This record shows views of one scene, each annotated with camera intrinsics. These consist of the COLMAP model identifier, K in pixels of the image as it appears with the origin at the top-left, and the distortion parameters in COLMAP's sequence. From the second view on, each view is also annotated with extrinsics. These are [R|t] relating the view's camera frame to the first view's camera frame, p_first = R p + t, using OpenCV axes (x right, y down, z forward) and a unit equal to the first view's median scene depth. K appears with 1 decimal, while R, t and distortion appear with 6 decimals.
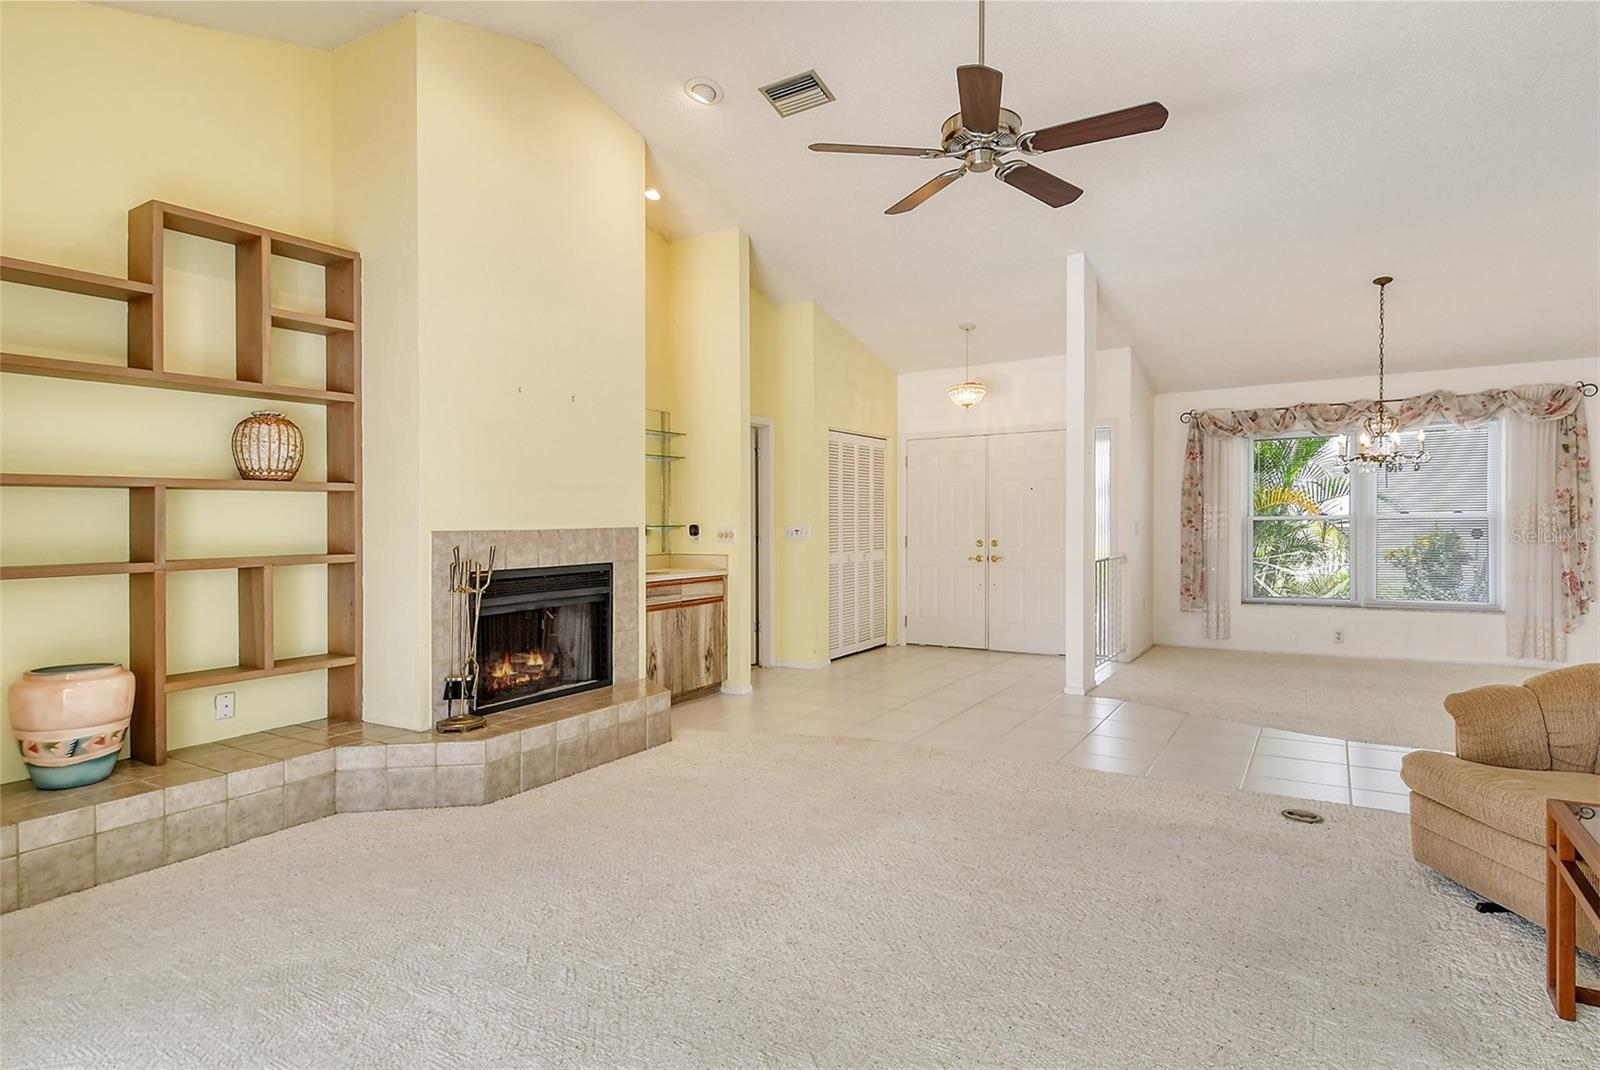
lens RADIAL K [[846.2, 0, 823.9], [0, 846.2, 522.3], [0, 0, 1]] dist [0.019233, -0.012352]
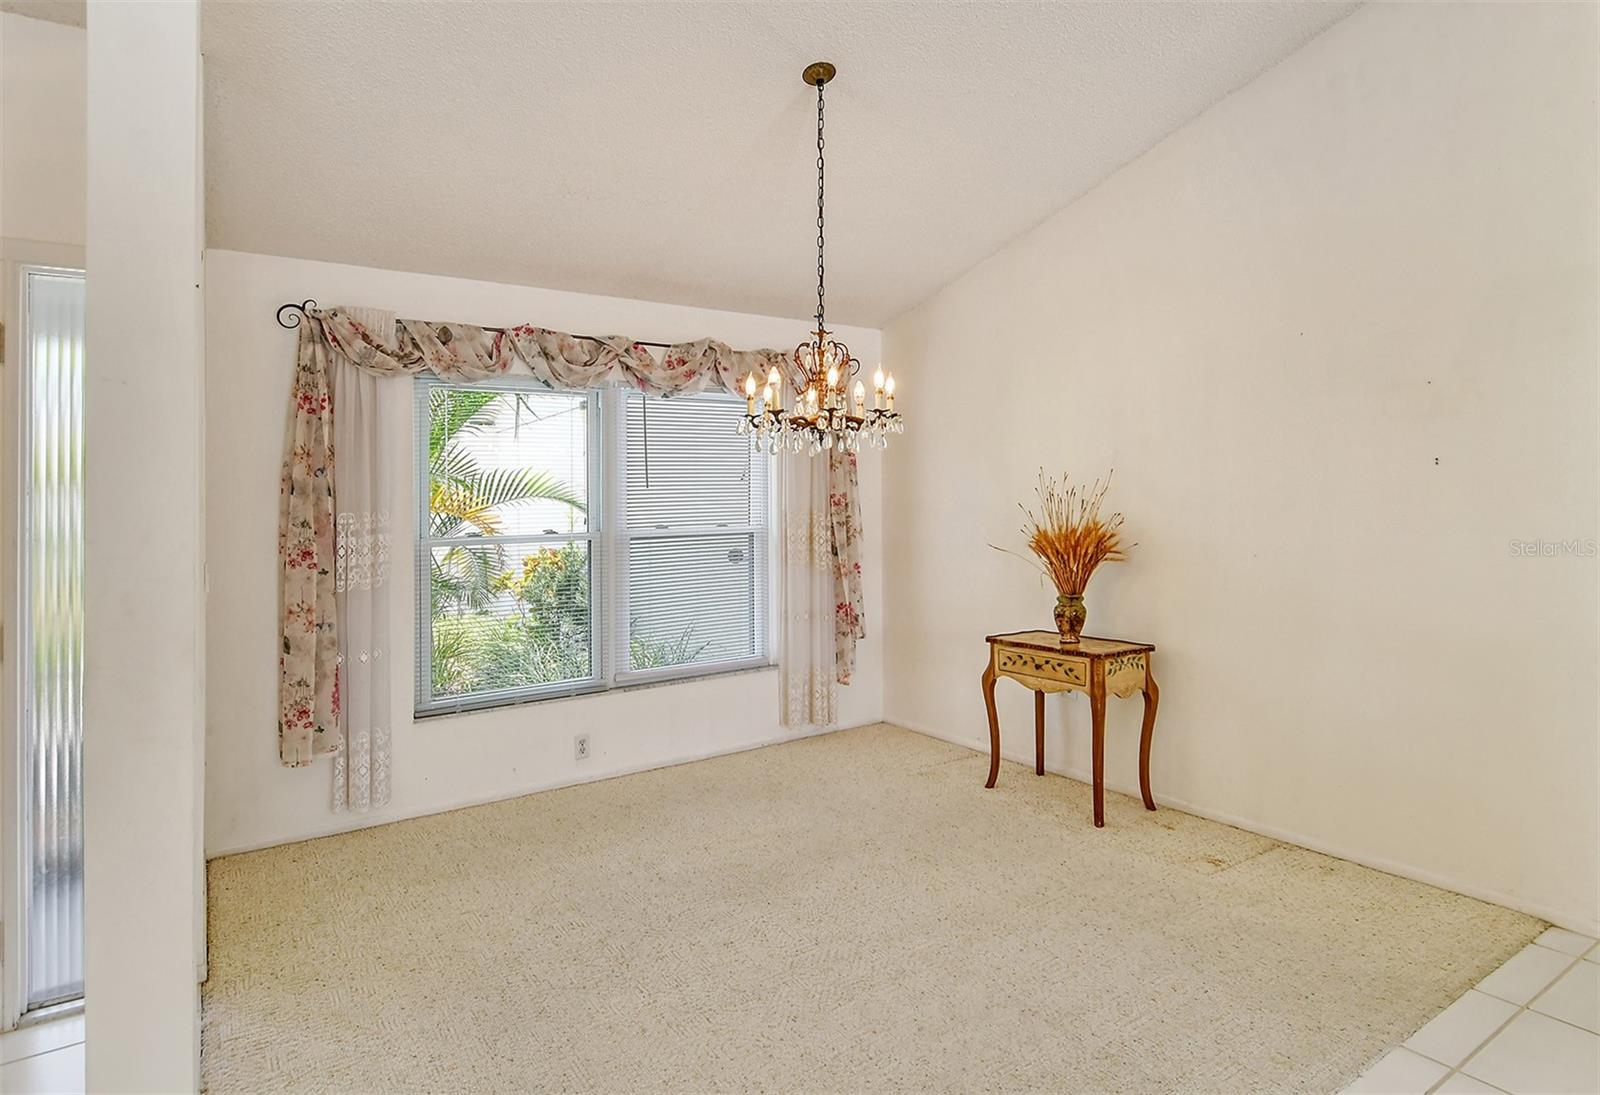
lens RADIAL K [[858.4, 0, 812.7], [0, 858.4, 500.9], [0, 0, 1]] dist [0.009267, -0.006394]
pose [[0.410456, 0.012592, 0.911793, 0.209905], [0.019934, 0.999542, -0.022778, -0.019783], [-0.911662, 0.027525, 0.410017, 0.903178]]
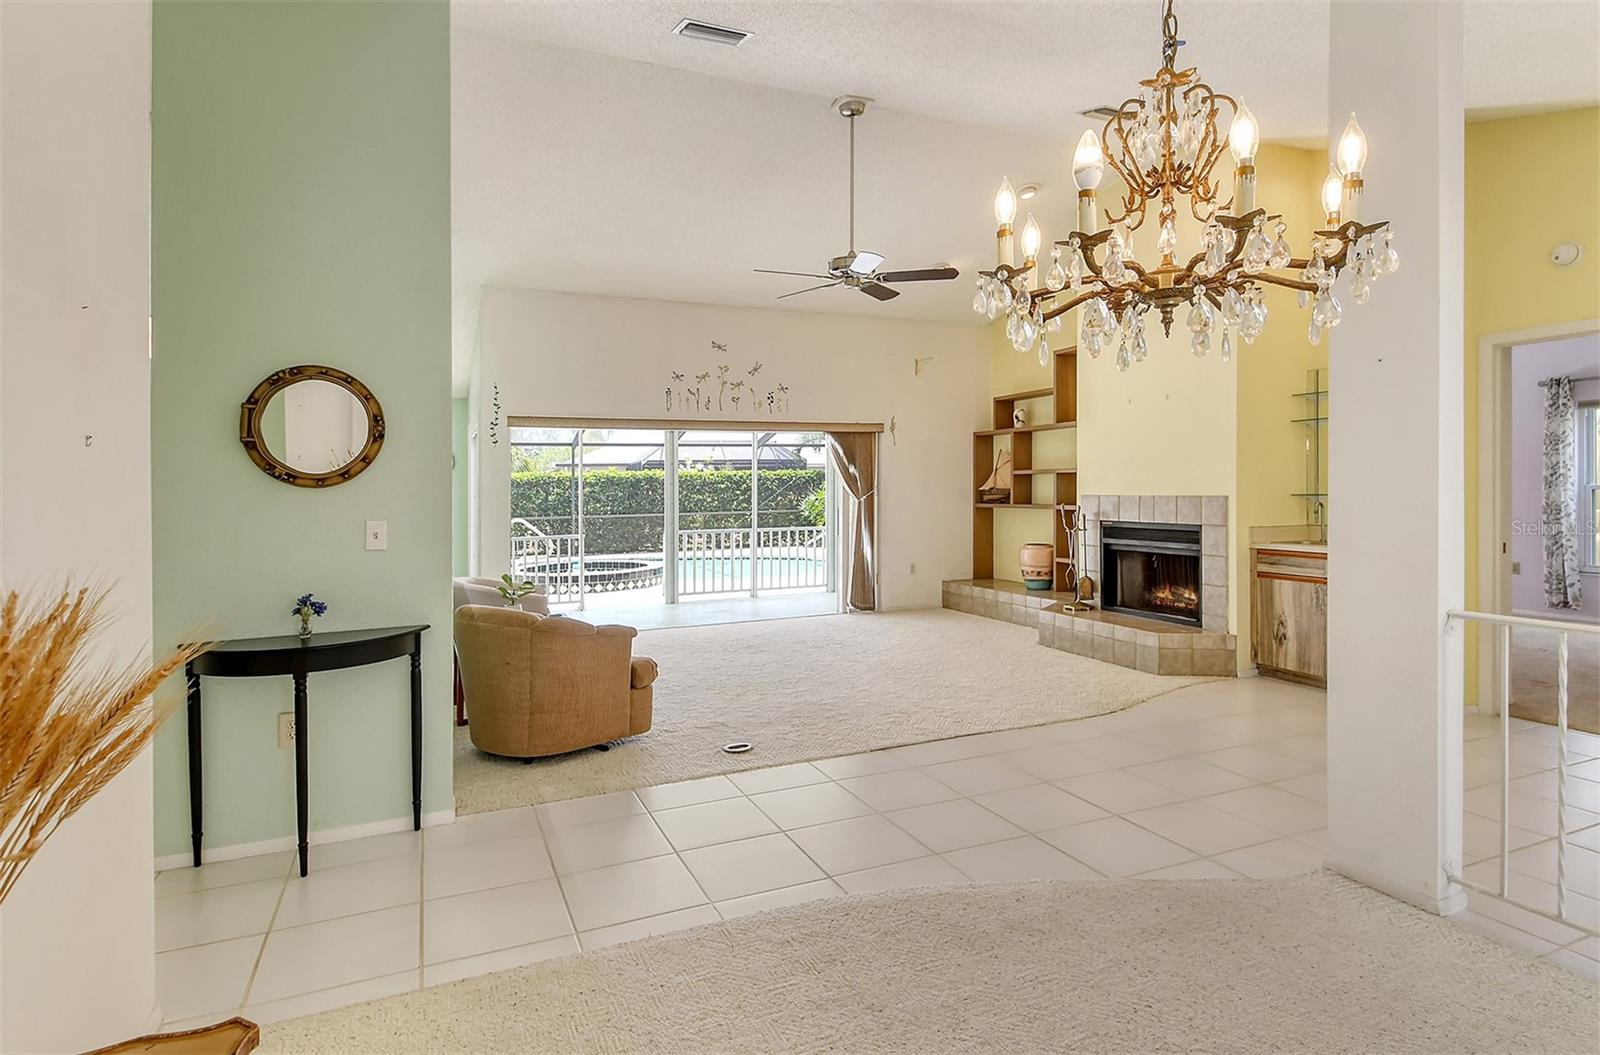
lens RADIAL K [[832.3, 0, 799.1], [0, 832.3, 518.1], [0, 0, 1]] dist [0.006728, -0.001596]
pose [[-0.578944, 0.051918, -0.813713, 1.008975], [0.018160, 0.998544, 0.050791, -0.031749], [0.815165, 0.014628, -0.579044, 1.194470]]
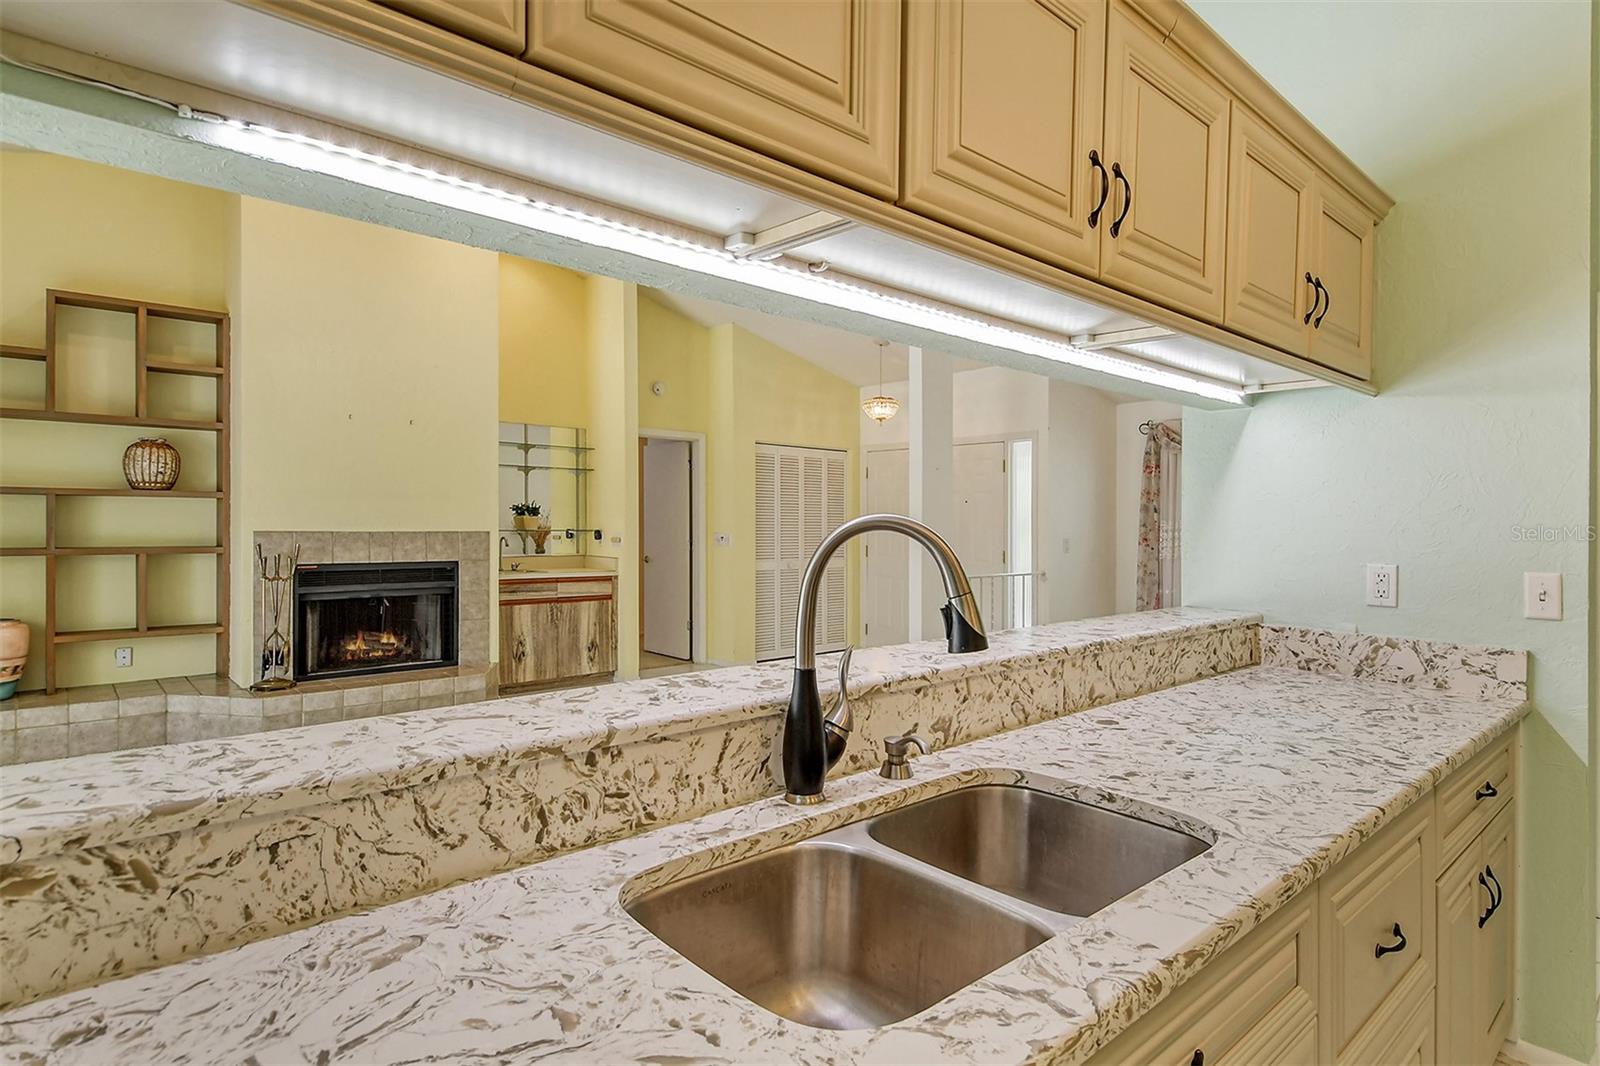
lens RADIAL K [[846.2, 0, 842.2], [0, 846.2, 533.1], [0, 0, 1]] dist [0.019233, -0.012352]
pose [[0.960622, 0.026416, -0.276600, 0.574330], [-0.023906, 0.999637, 0.012443, -0.018319], [0.276828, -0.005341, 0.960905, 0.017843]]
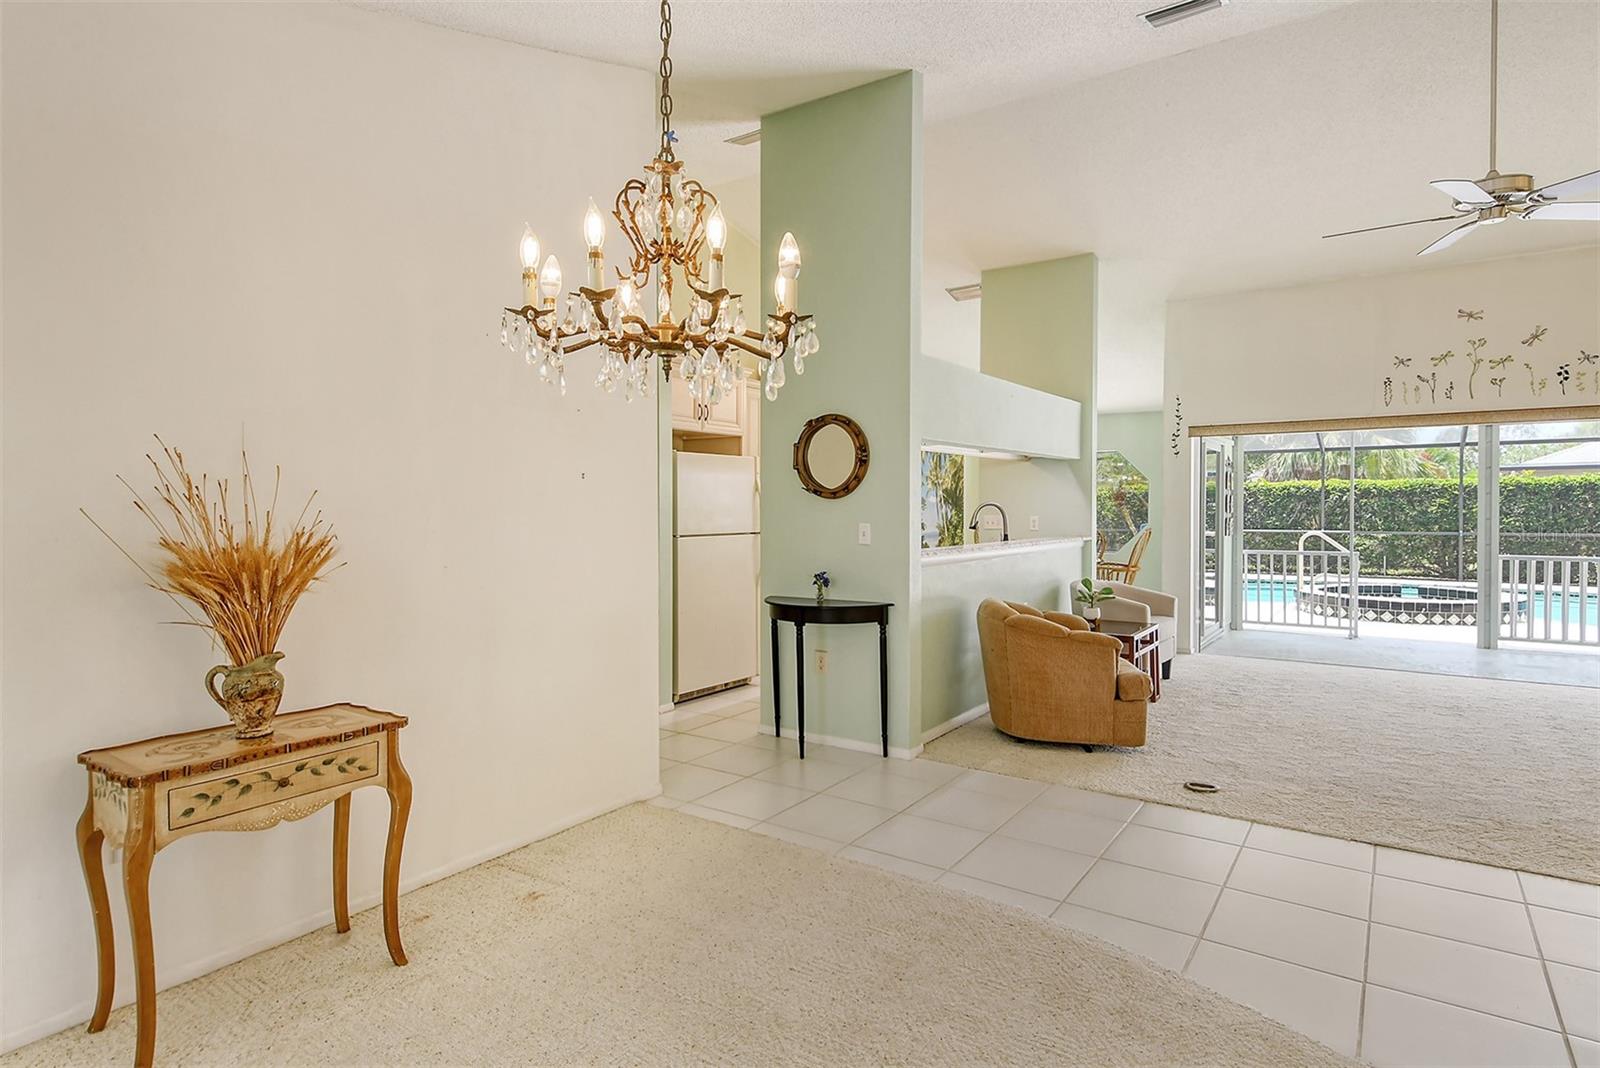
lens RADIAL K [[846.2, 0, 825.6], [0, 846.2, 530.8], [0, 0, 1]] dist [0.019233, -0.012352]
pose [[-0.998053, 0.016679, 0.060099, 0.669680], [0.018832, 0.999194, 0.035447, -0.027247], [-0.059459, 0.036509, -0.997563, 1.448072]]
